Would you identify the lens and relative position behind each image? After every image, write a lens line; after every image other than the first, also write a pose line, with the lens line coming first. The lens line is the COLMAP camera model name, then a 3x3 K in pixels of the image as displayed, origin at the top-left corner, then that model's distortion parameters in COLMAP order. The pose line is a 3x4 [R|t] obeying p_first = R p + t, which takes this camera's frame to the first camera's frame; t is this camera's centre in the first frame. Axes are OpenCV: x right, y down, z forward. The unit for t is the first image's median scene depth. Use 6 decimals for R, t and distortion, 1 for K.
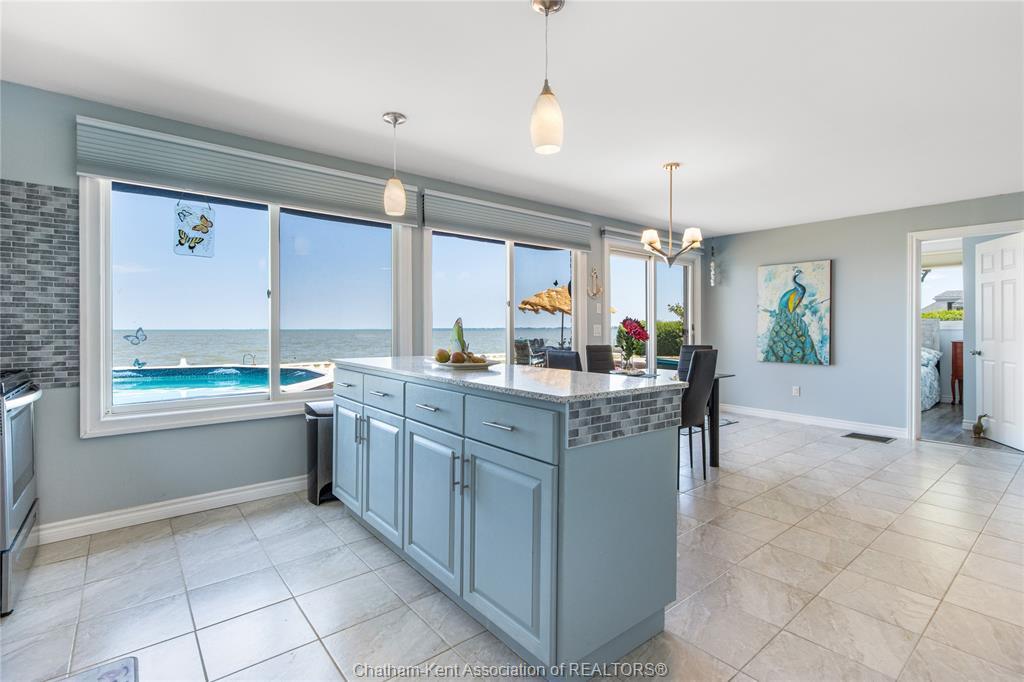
lens RADIAL K [[474.0, 0, 510.0], [0, 474.0, 332.2], [0, 0, 1]] dist [0.001068, 0.000084]
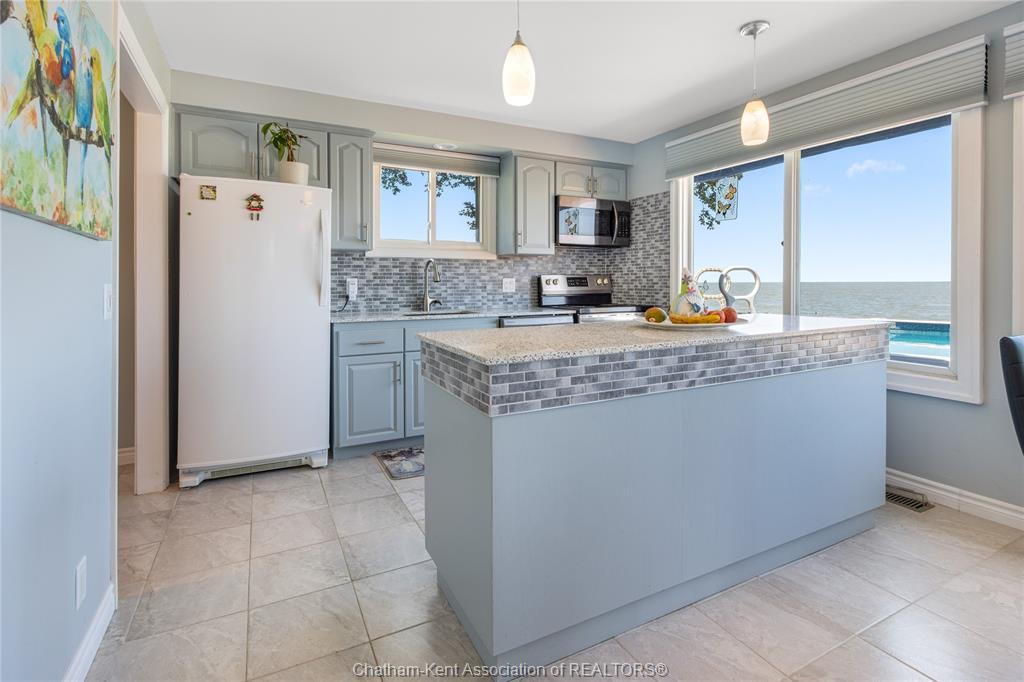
lens RADIAL K [[493.1, 0, 516.3], [0, 493.1, 284.4], [0, 0, 1]] dist [0.003221, 0.000365]
pose [[-0.195824, 0.005979, -0.980621, 0.759837], [-0.003779, 0.999969, 0.006852, -0.006196], [0.980632, 0.005048, -0.195795, 0.834239]]
